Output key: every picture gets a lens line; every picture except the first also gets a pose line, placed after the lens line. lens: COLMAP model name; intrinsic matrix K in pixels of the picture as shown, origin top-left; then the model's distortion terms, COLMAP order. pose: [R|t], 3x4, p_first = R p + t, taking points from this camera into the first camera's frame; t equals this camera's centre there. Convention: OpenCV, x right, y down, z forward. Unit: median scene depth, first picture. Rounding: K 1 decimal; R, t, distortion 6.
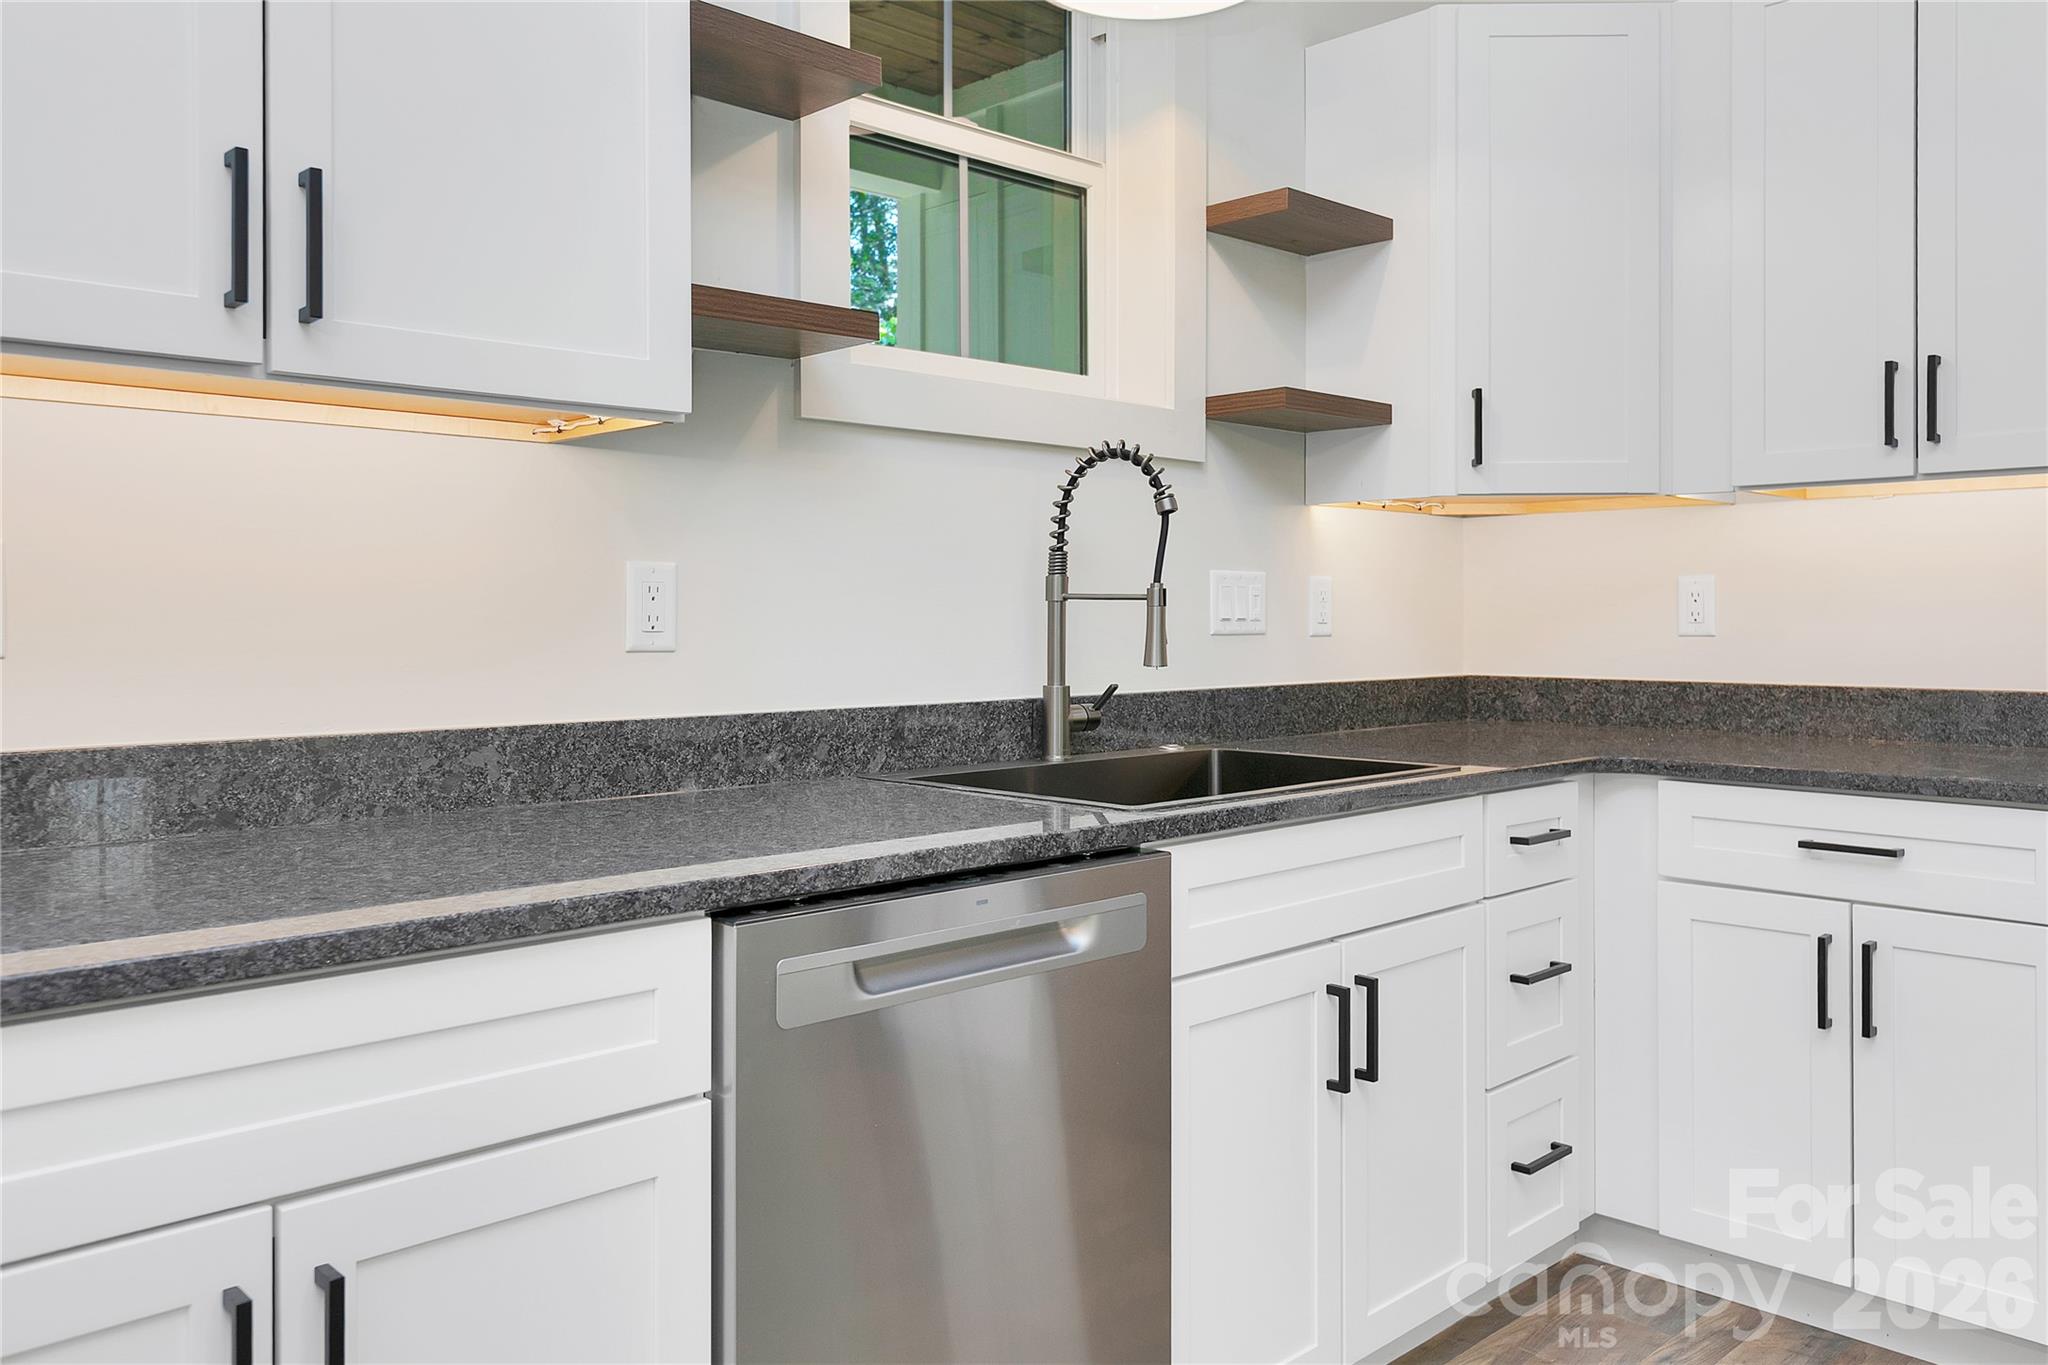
lens RADIAL K [[1527.7, 0, 1061.1], [0, 1527.7, 609.5], [0, 0, 1]] dist [0.003669, -0.002031]
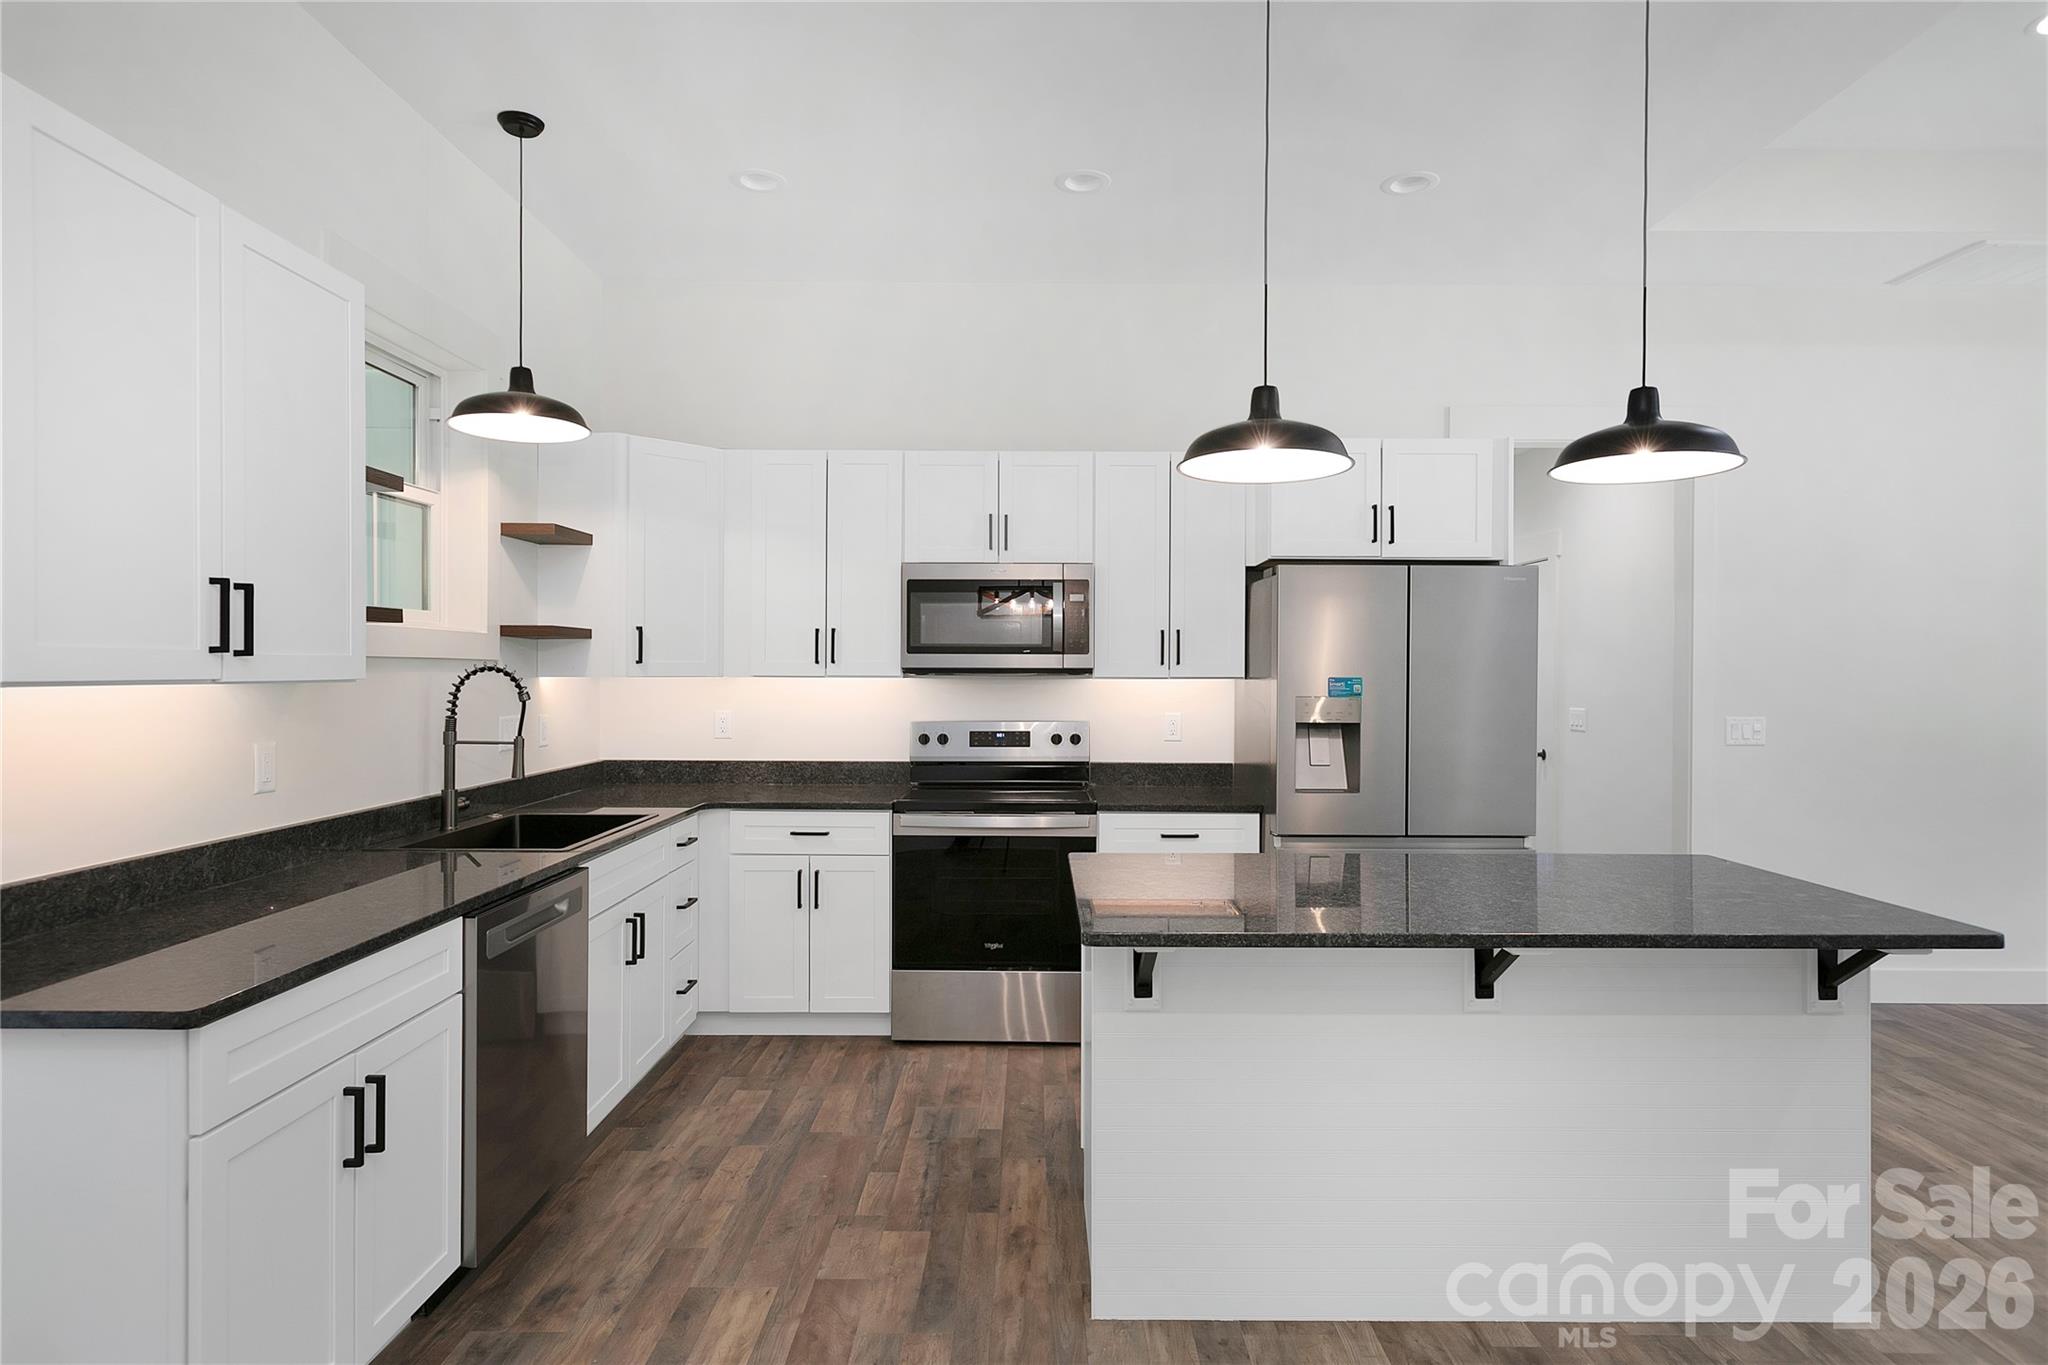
lens RADIAL K [[1076.7, 0, 1024.2], [0, 1076.7, 672.9], [0, 0, 1]] dist [0.000116, -0.000448]
pose [[0.701608, 0.004570, 0.712549, -0.452012], [-0.008848, 0.999958, 0.002299, -0.103256], [-0.712509, -0.007918, 0.701619, -0.434460]]
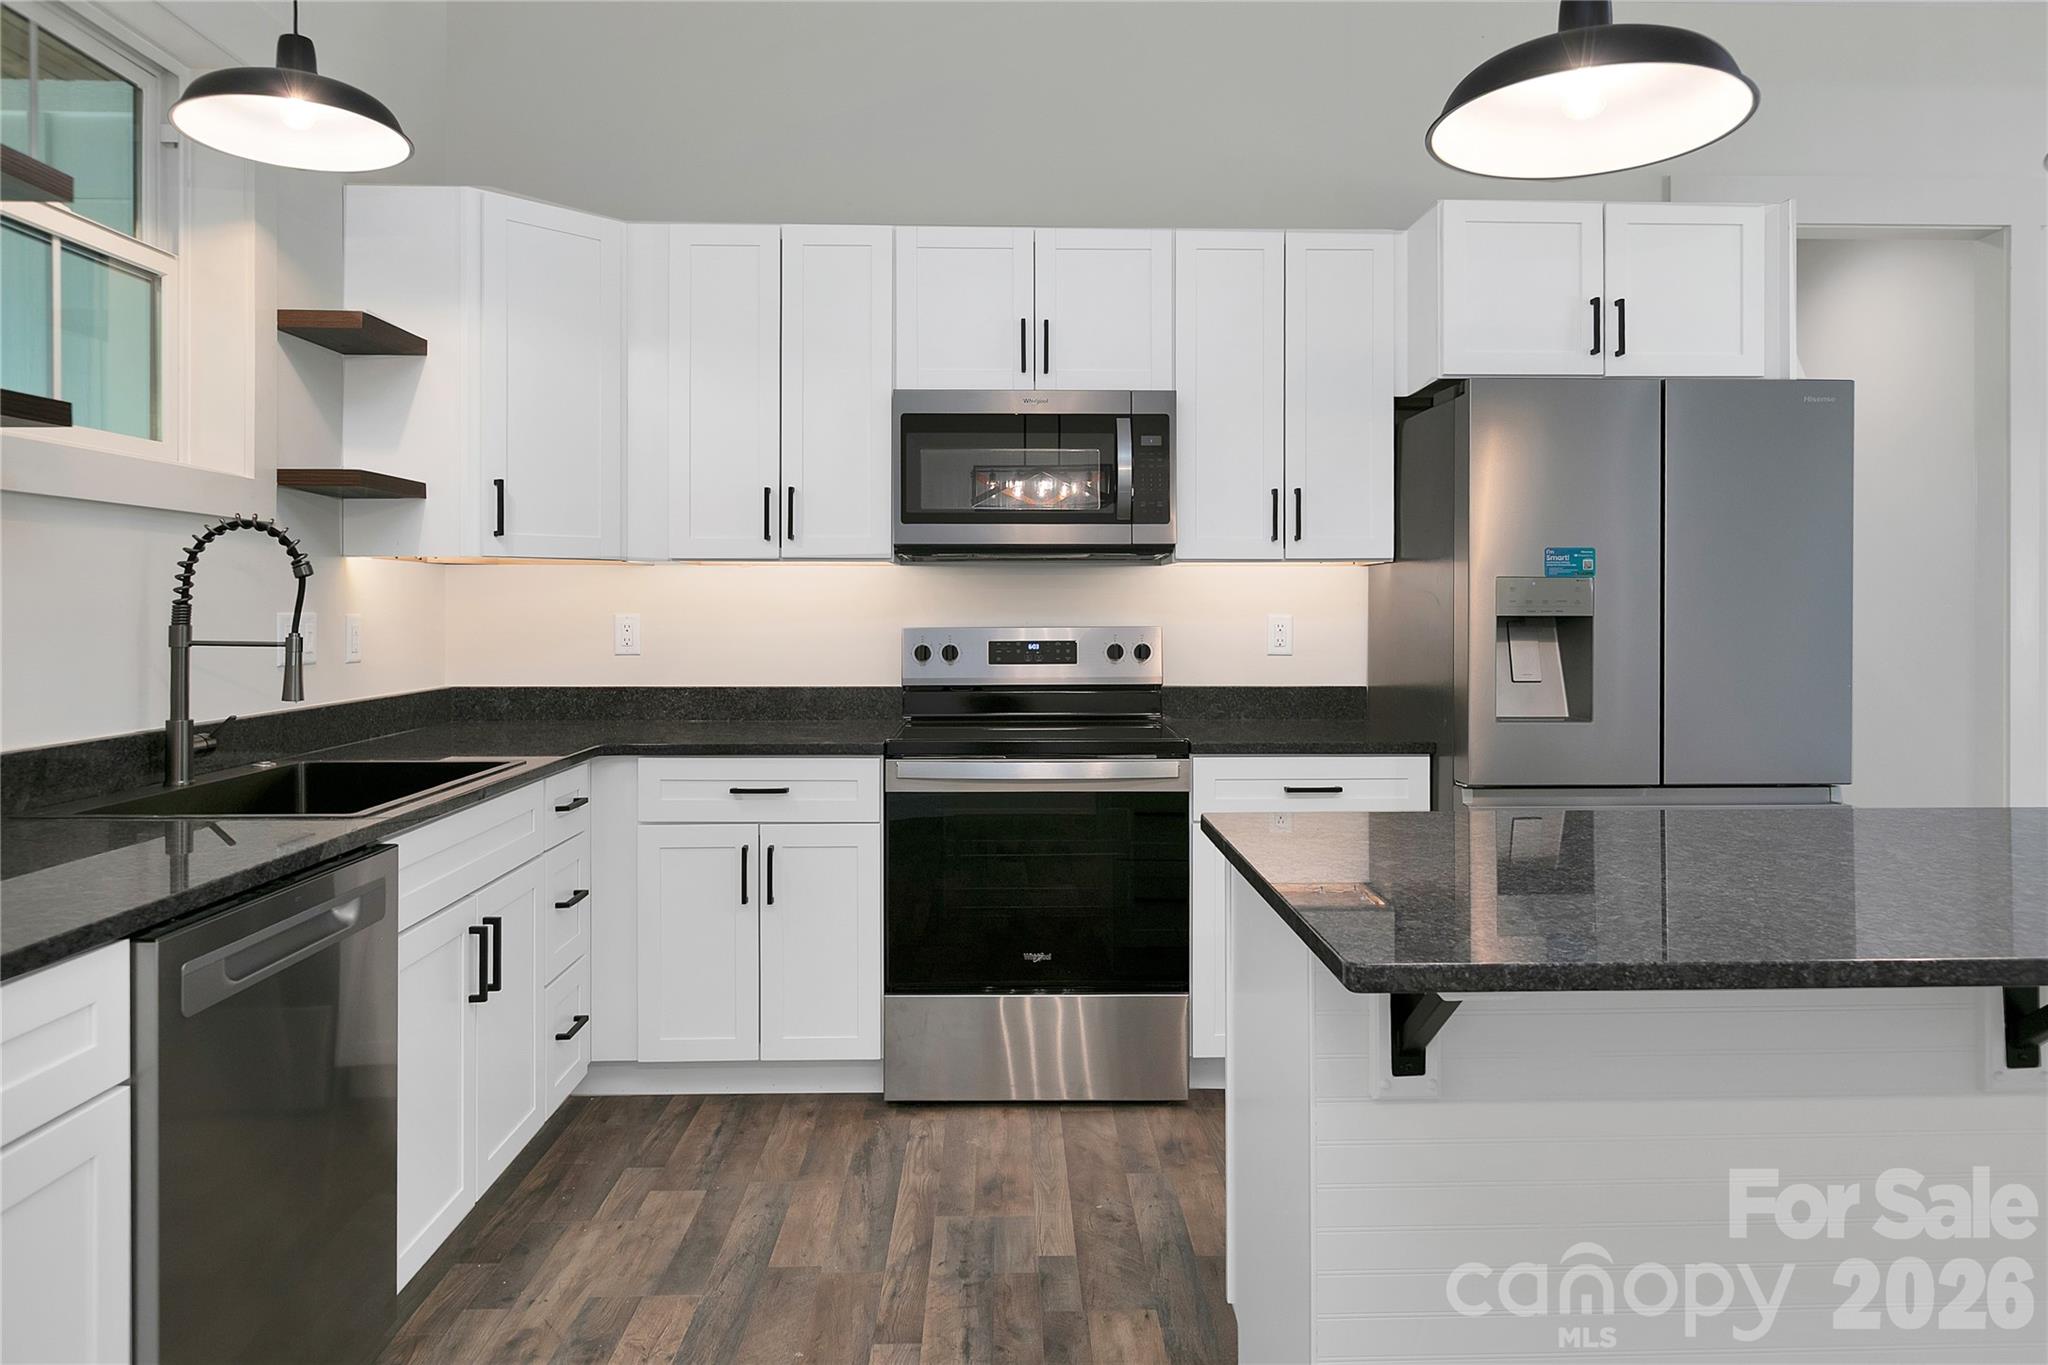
lens RADIAL K [[1285.3, 0, 1025.9], [0, 1285.3, 603.4], [0, 0, 1]] dist [-0.001847, -0.002653]
pose [[0.681782, 0.004219, 0.731543, -0.277971], [-0.005042, 0.999987, -0.001067, -0.040837], [-0.731538, -0.002961, 0.681794, -0.134186]]
